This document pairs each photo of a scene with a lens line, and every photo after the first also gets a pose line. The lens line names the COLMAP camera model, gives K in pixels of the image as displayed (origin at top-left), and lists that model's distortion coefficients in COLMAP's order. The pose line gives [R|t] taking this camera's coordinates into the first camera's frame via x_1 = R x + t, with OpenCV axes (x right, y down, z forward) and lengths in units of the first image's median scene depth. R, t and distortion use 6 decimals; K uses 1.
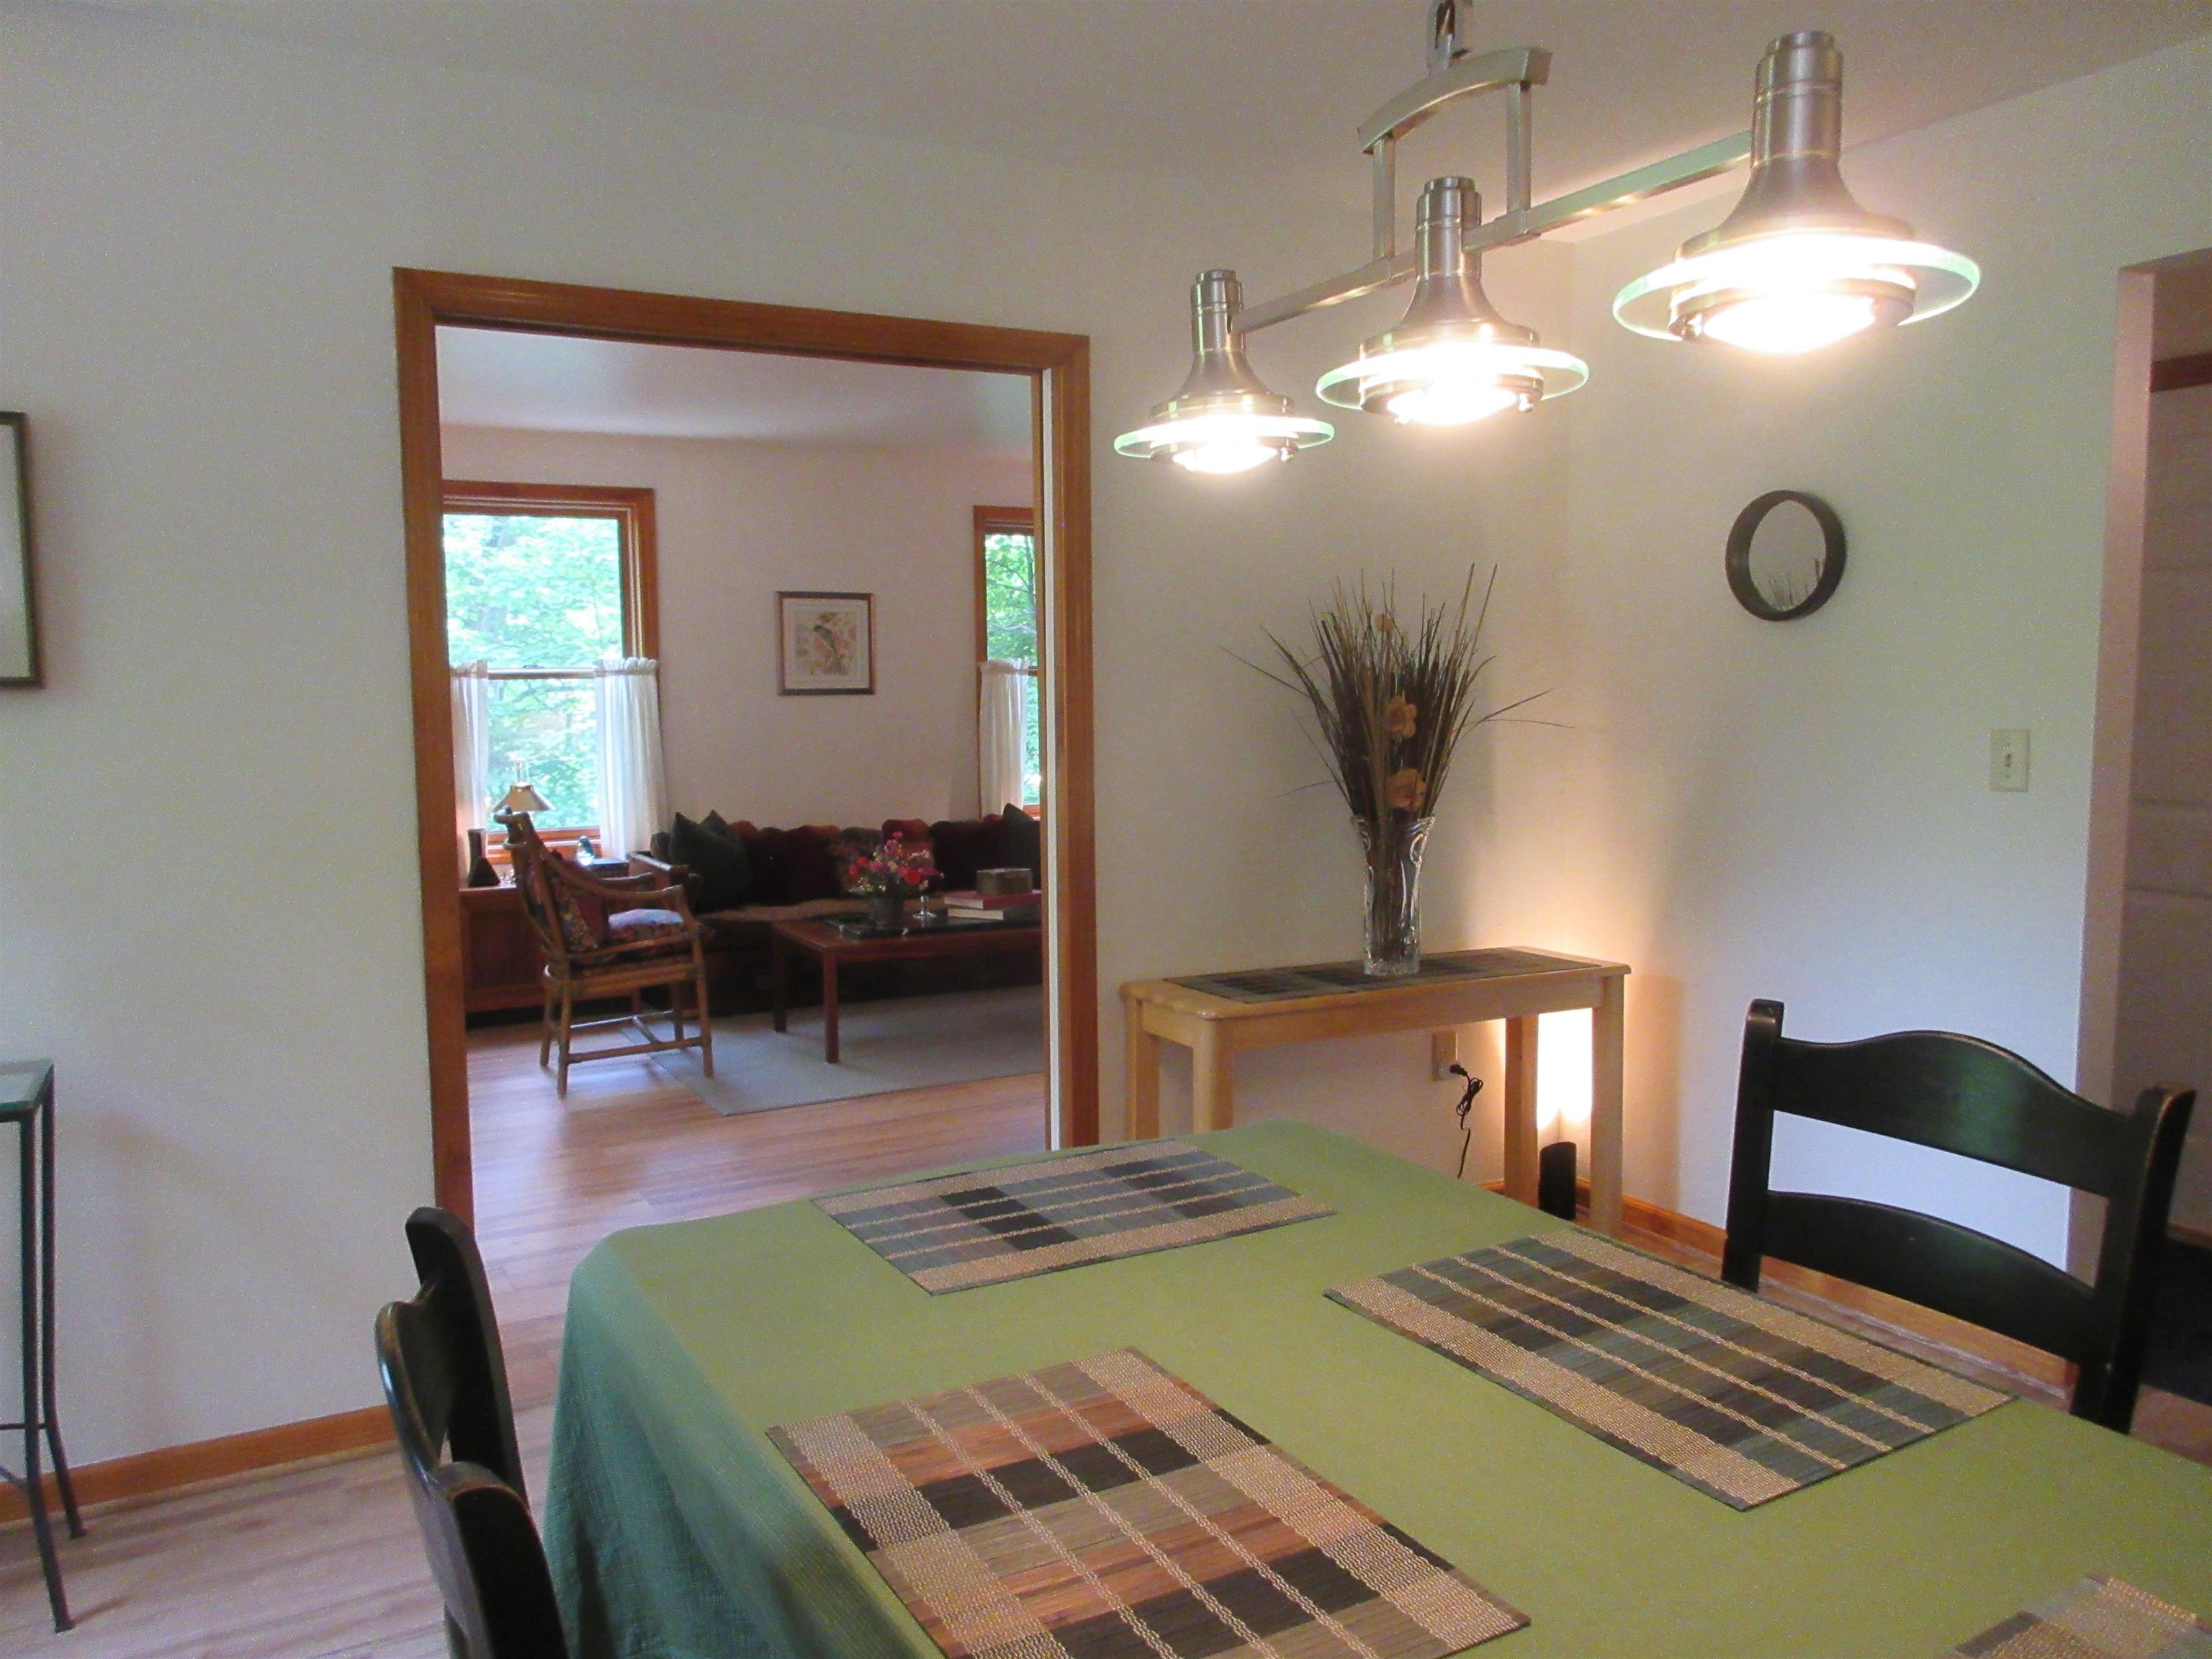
lens RADIAL K [[1647.0, 0, 1100.6], [0, 1647.0, 817.8], [0, 0, 1]] dist [0.001262, 0.000944]
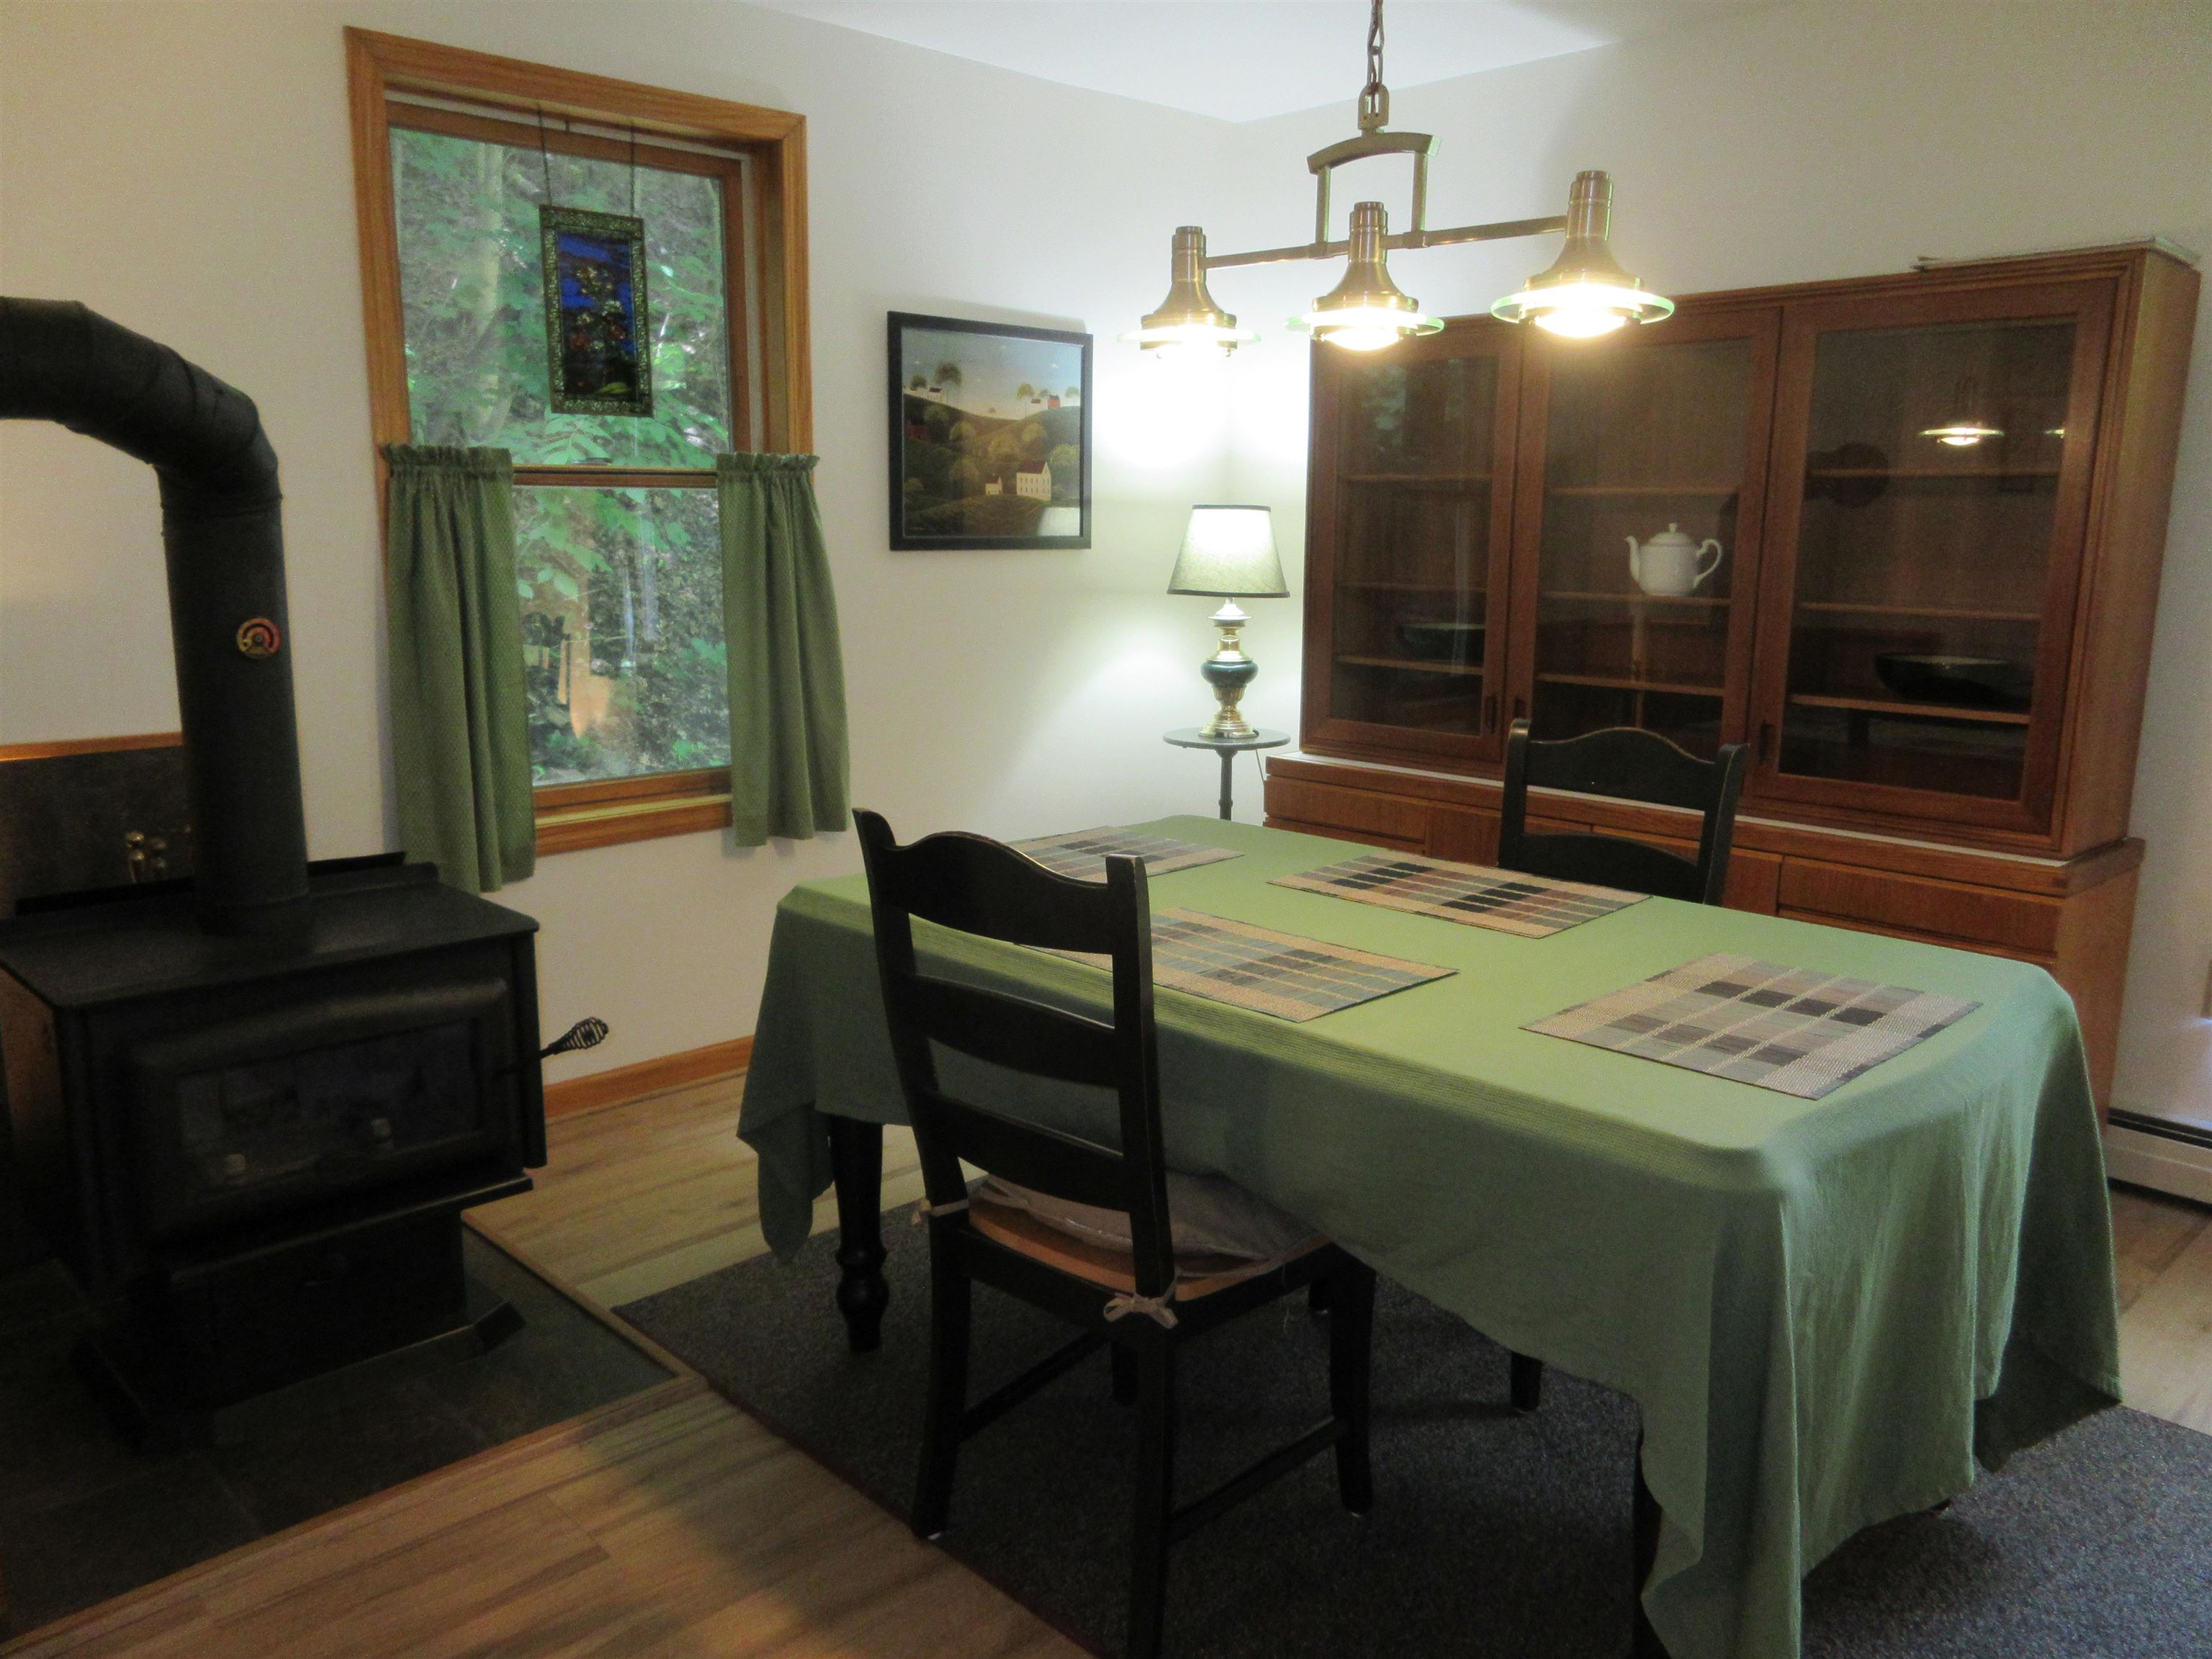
lens RADIAL K [[1647.0, 0, 1092.4], [0, 1647.0, 833.6], [0, 0, 1]] dist [0.001262, 0.000944]
pose [[-0.966745, 0.052022, -0.250394, 0.671154], [-0.018812, 0.961974, 0.272491, -0.158426], [0.255048, 0.268140, -0.929006, 1.906064]]
